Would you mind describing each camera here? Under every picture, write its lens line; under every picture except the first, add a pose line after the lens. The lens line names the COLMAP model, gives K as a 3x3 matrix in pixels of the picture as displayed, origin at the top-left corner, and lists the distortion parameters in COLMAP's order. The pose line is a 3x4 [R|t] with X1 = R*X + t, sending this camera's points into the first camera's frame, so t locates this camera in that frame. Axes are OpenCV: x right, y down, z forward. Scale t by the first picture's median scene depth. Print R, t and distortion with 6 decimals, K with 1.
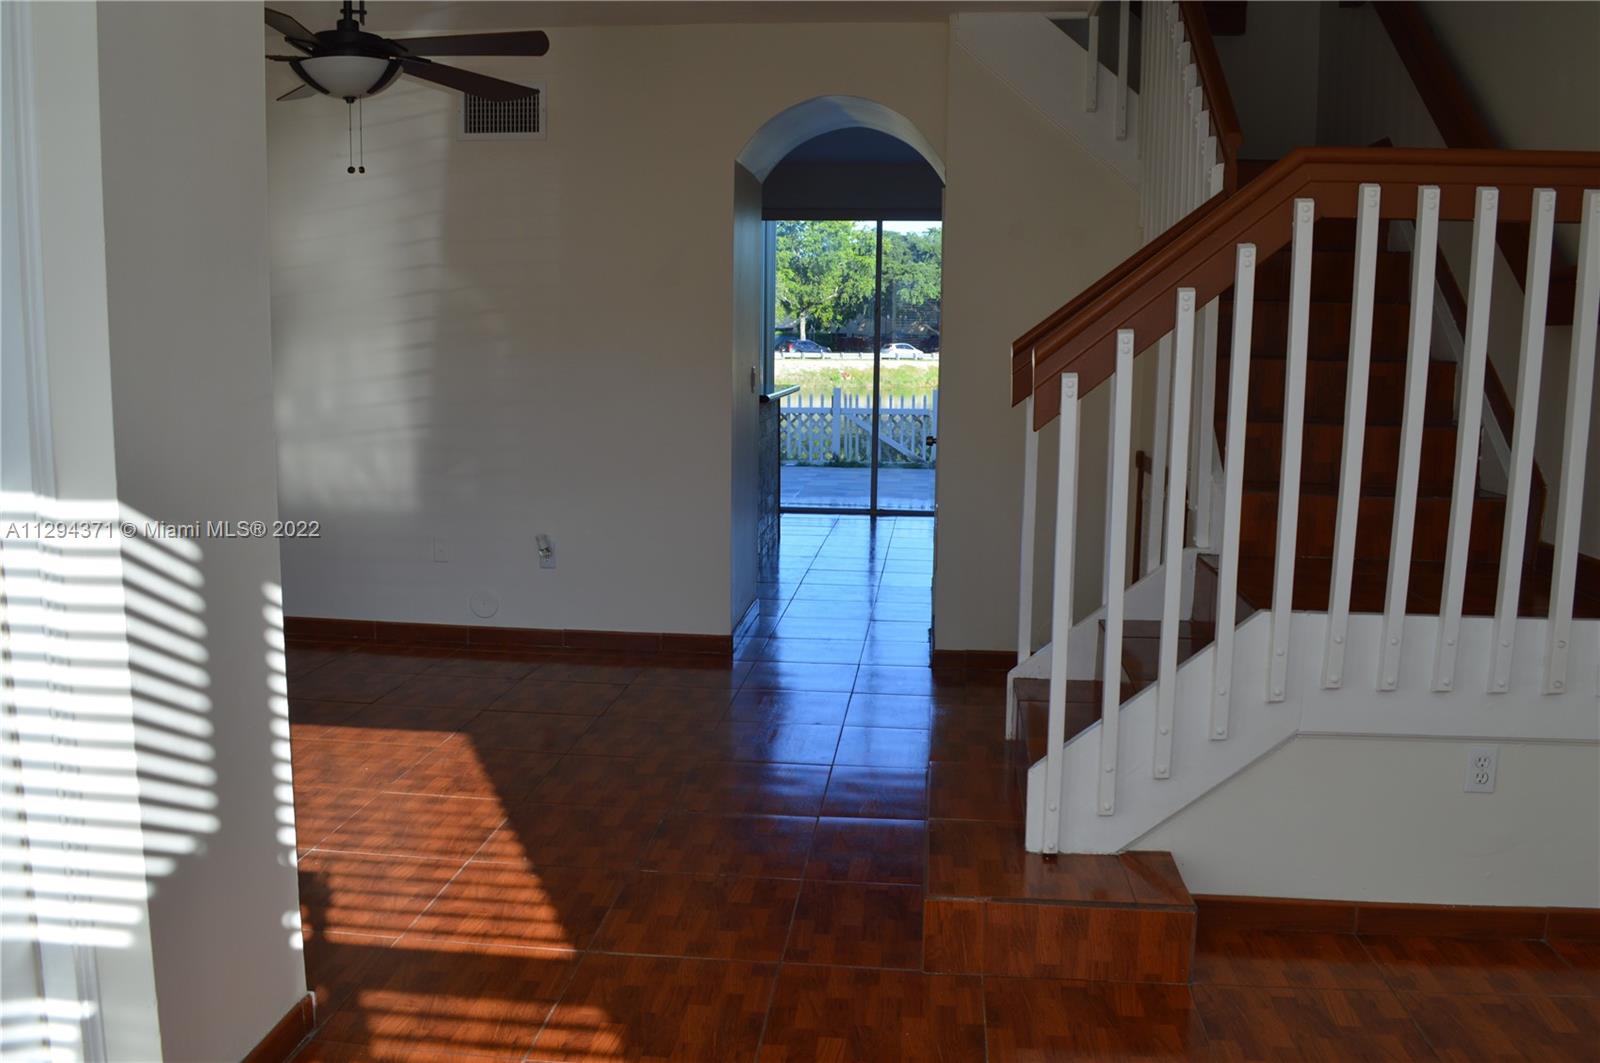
lens RADIAL K [[1278.7, 0, 807.6], [0, 1278.7, 527.8], [0, 0, 1]] dist [-0.085793, 0.010641]
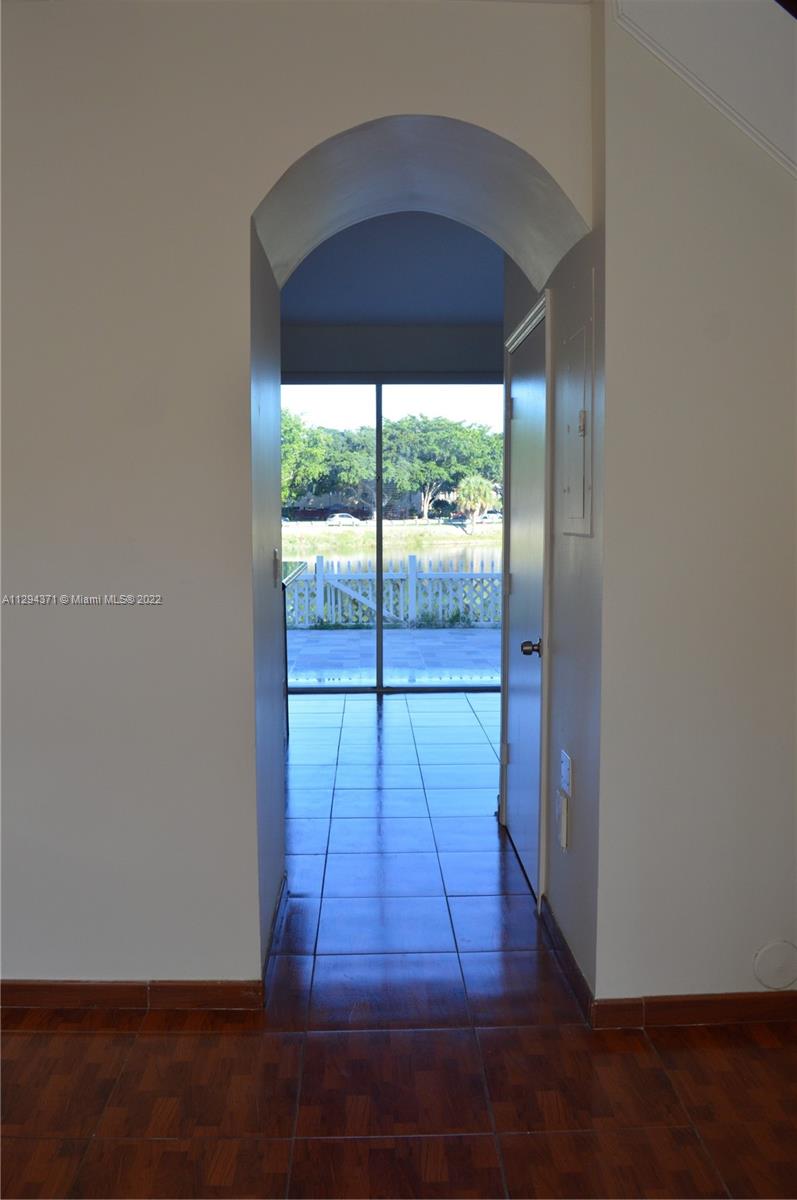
lens RADIAL K [[959.0, 0, 391.0], [0, 959.0, 603.5], [0, 0, 1]] dist [-0.085793, 0.010641]
pose [[0.991818, -0.027927, 0.124567, -0.056386], [0.034134, 0.998265, -0.047975, -0.085903], [-0.123011, 0.051835, 0.991051, 0.591387]]
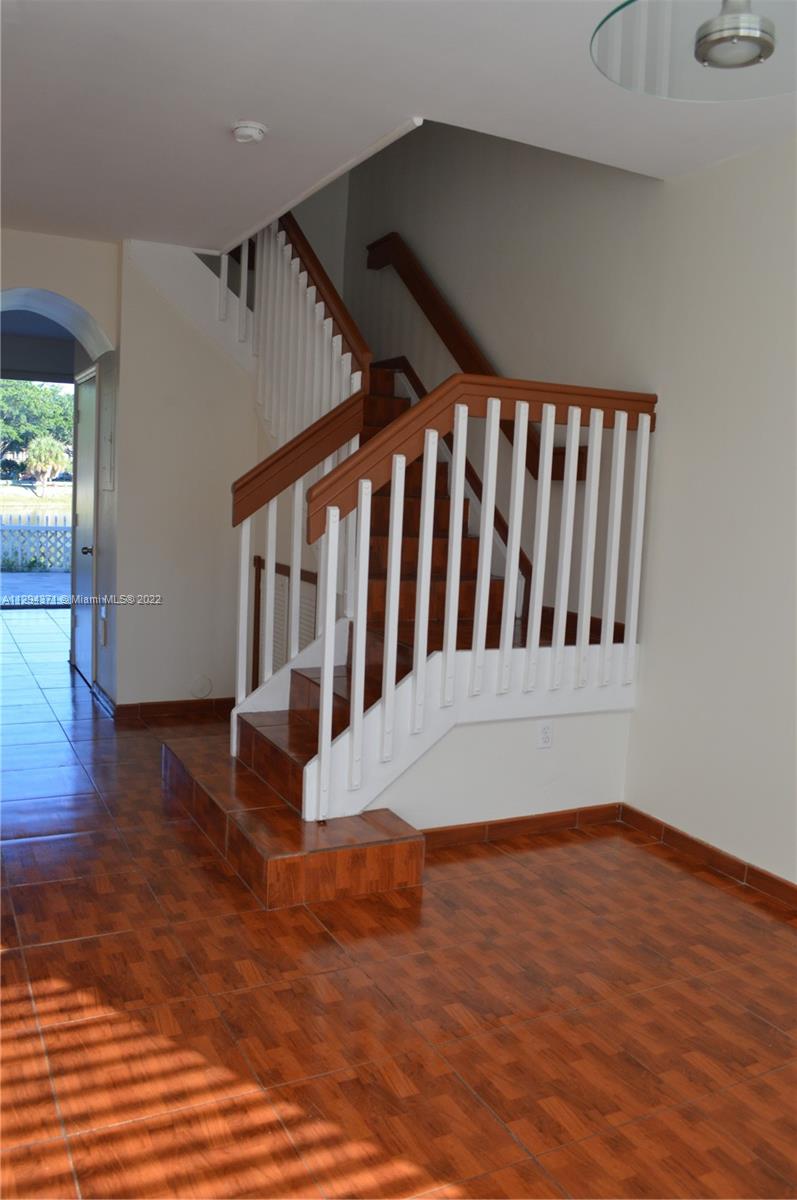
lens RADIAL K [[959.0, 0, 398.8], [0, 959.0, 603.7], [0, 0, 1]] dist [-0.085793, 0.010641]
pose [[0.842133, -0.039034, 0.537855, -0.202989], [0.043987, 0.999026, 0.003631, -0.002287], [-0.537473, 0.020601, 0.843029, -0.015409]]
